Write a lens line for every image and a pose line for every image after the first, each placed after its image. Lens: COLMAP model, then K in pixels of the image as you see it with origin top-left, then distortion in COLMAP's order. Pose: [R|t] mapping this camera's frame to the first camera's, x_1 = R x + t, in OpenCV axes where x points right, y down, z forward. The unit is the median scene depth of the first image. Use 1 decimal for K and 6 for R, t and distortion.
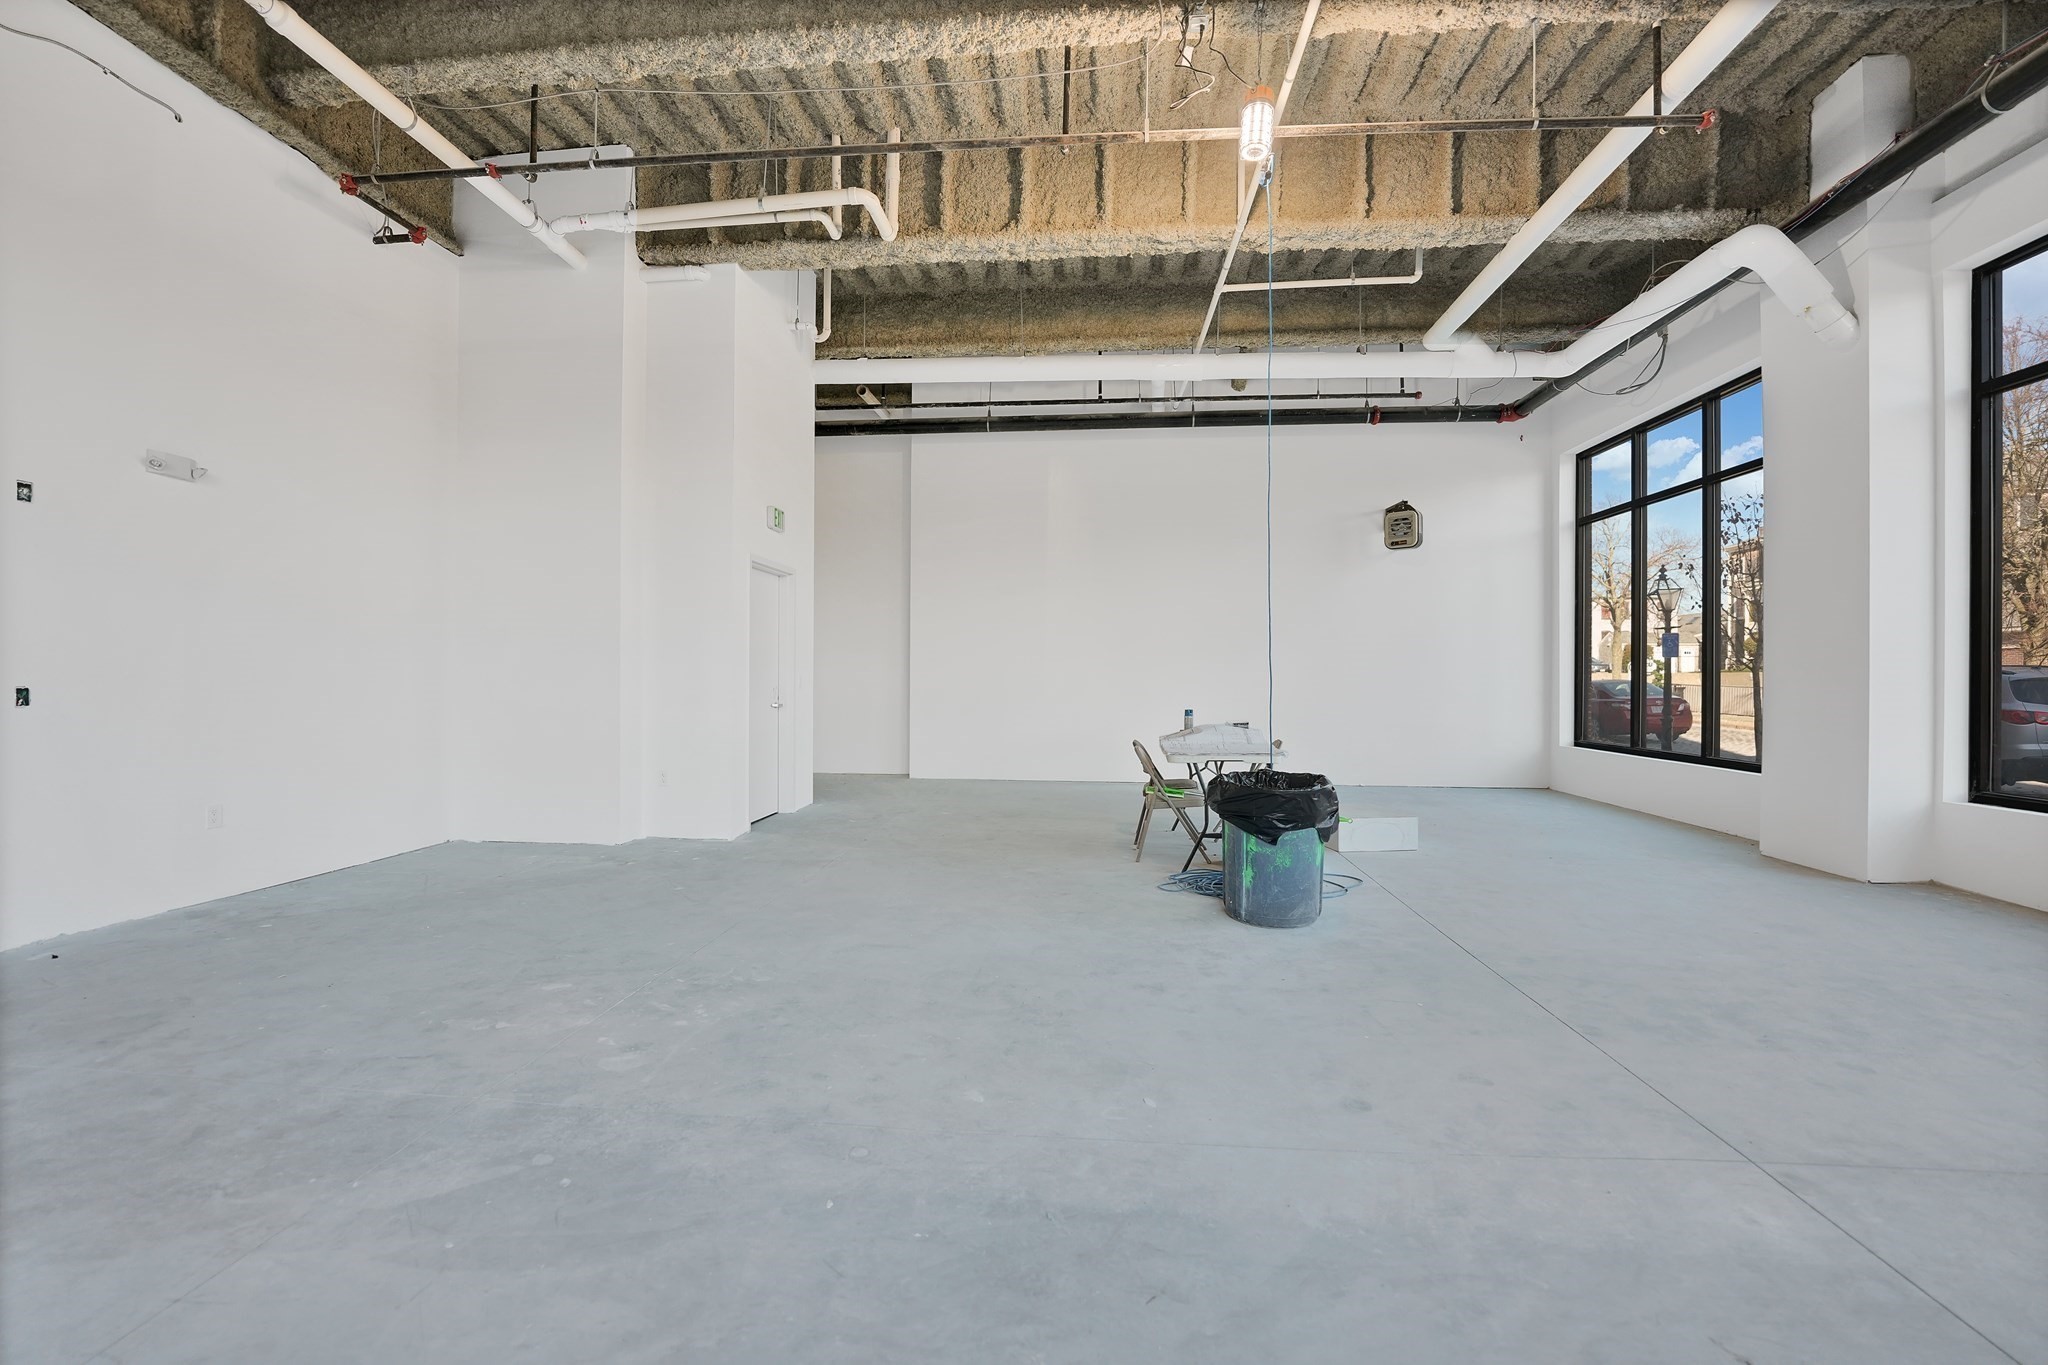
lens RADIAL K [[832.7, 0, 1024.0], [0, 832.7, 682.5], [0, 0, 1]] dist [-0.029576, 0.004148]
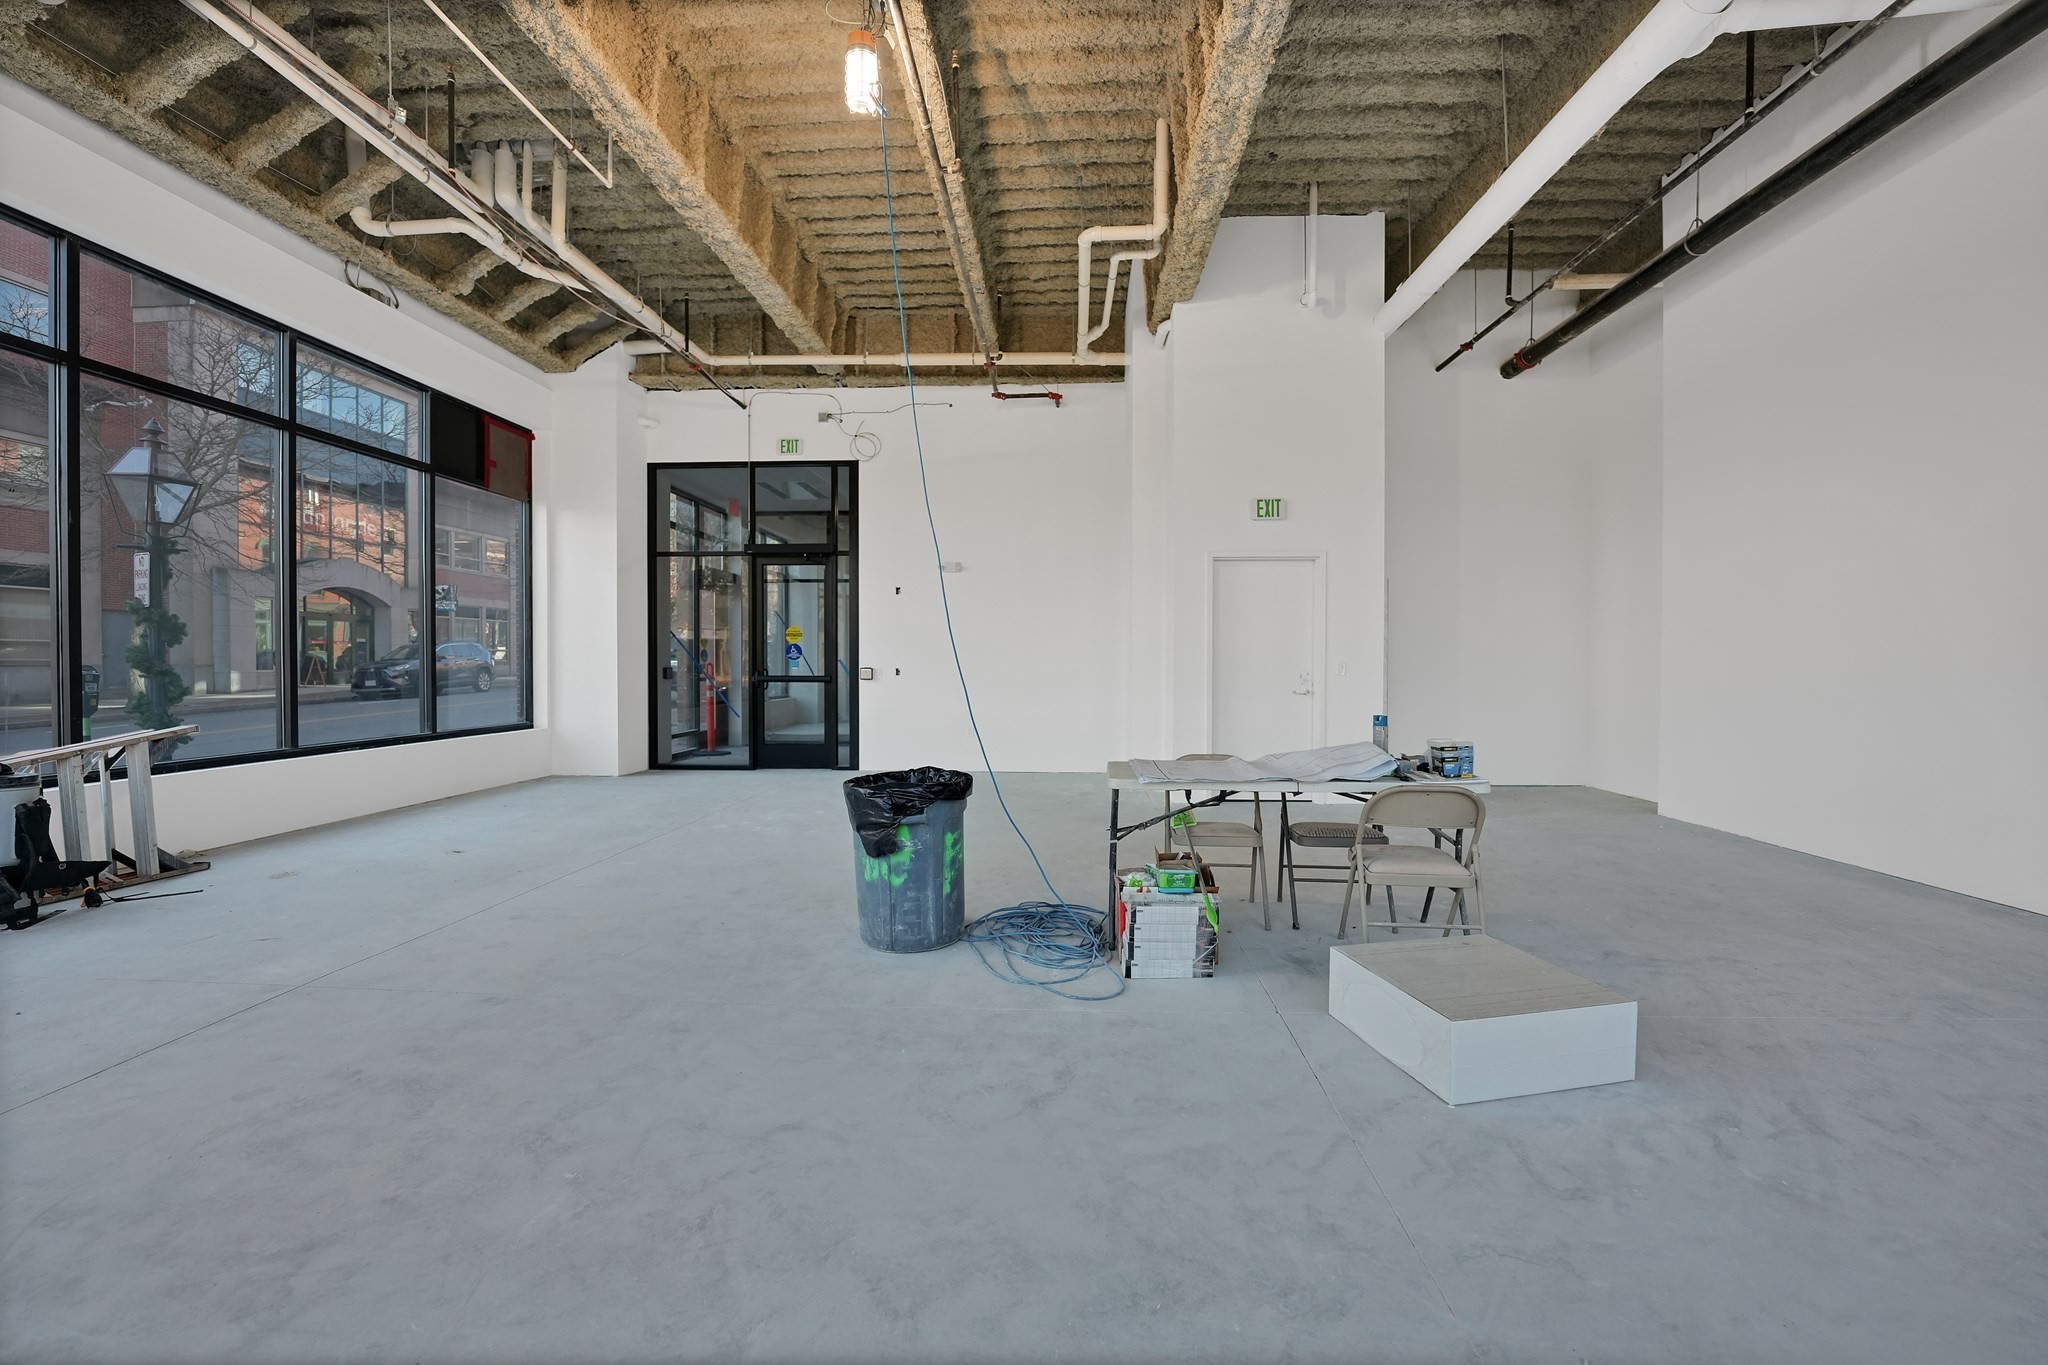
lens RADIAL K [[843.6, 0, 1026.7], [0, 843.6, 665.4], [0, 0, 1]] dist [-0.027060, 0.005227]
pose [[0.037765, -0.001660, -0.999285, 0.840514], [-0.006490, 0.999977, -0.001906, -0.000476], [0.999266, 0.006557, 0.037753, 0.774280]]
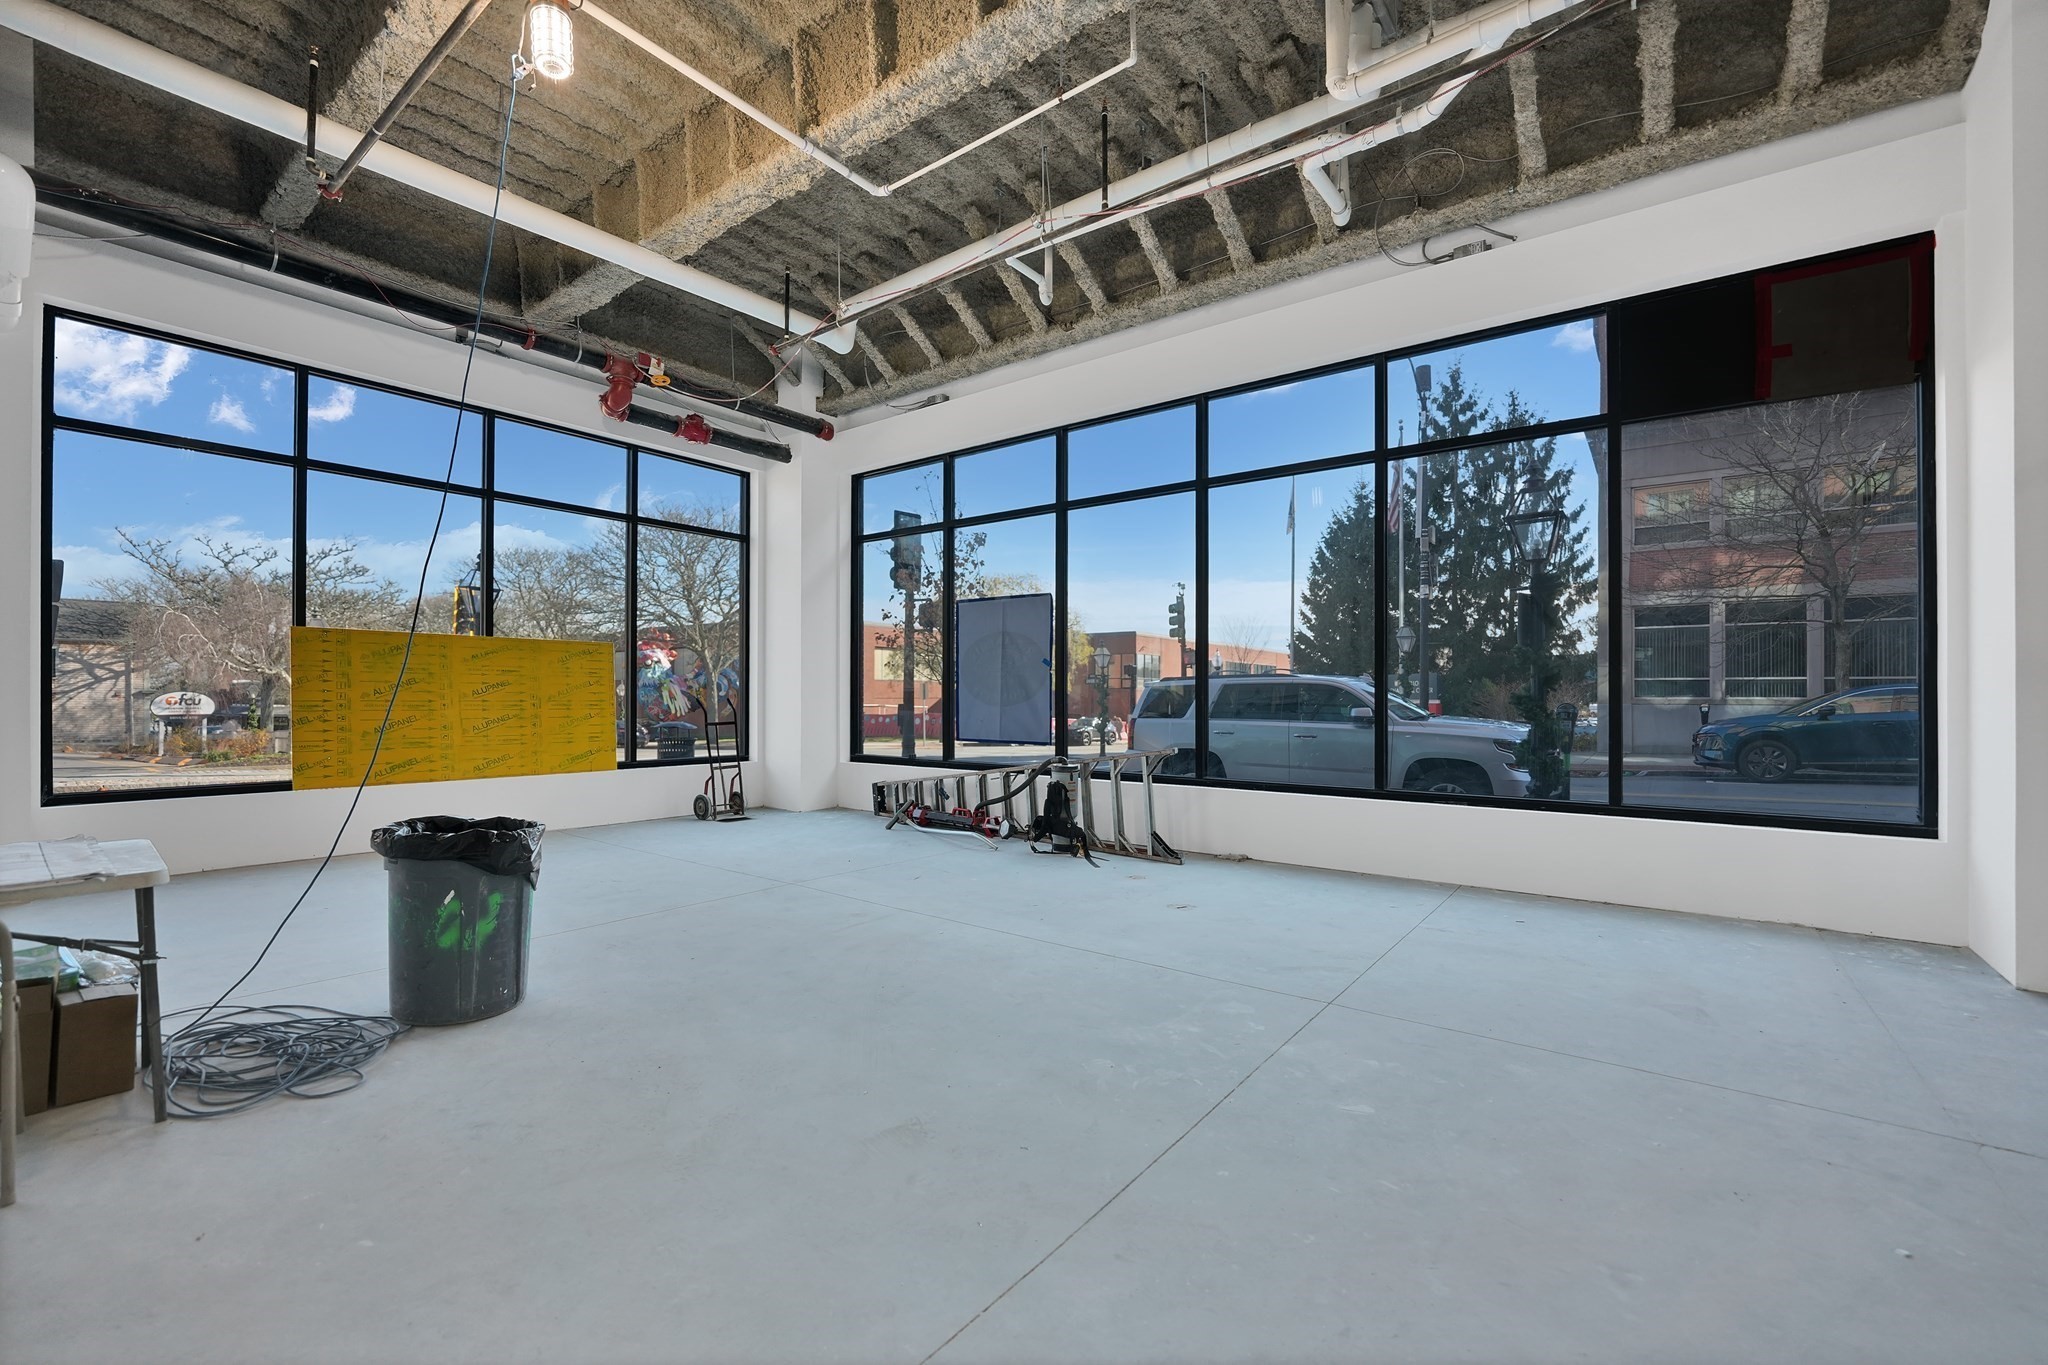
lens RADIAL K [[849.3, 0, 1015.7], [0, 849.3, 700.2], [0, 0, 1]] dist [-0.019858, 0.000143]
pose [[-0.842730, -0.011330, 0.538217, -0.388177], [-0.006207, 0.999917, 0.011330, -0.009911], [-0.538300, 0.006208, -0.842730, 0.982670]]
